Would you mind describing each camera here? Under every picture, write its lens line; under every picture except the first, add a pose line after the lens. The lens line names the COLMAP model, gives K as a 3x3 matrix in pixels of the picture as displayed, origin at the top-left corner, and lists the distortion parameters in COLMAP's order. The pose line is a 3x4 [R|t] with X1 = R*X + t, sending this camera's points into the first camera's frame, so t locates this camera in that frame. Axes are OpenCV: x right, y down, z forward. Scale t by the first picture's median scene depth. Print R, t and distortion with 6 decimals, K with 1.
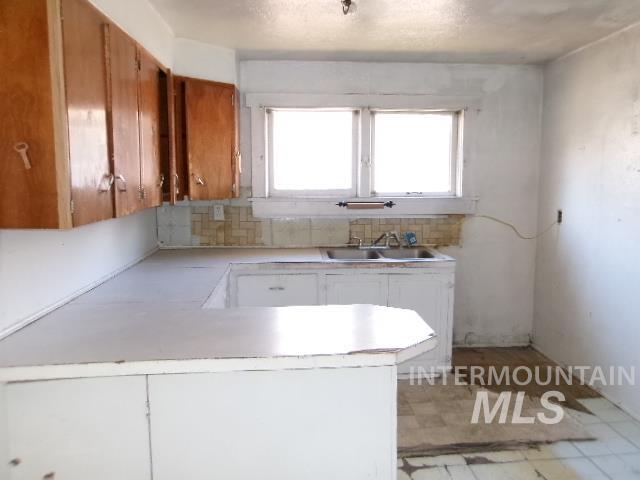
lens RADIAL K [[502.0, 0, 323.8], [0, 502.0, 241.2], [0, 0, 1]] dist [-0.010601, 0.039305]
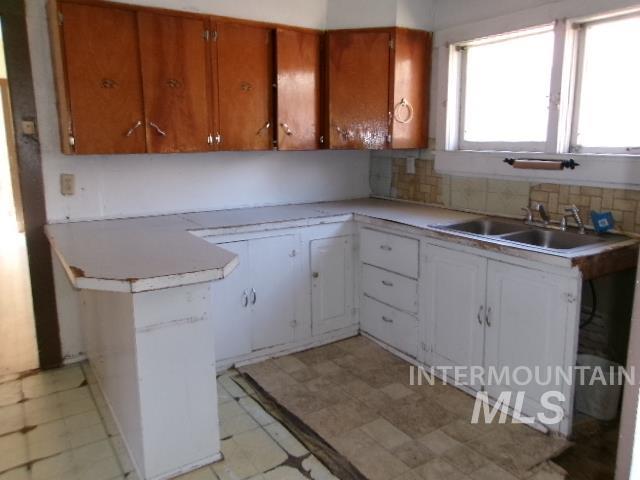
lens RADIAL K [[502.0, 0, 322.9], [0, 502.0, 235.2], [0, 0, 1]] dist [-0.010601, 0.039305]
pose [[0.479788, 0.163604, -0.861996, 0.556912], [-0.109863, 0.985931, 0.125977, -0.028084], [0.870479, 0.034260, 0.491012, 0.389361]]
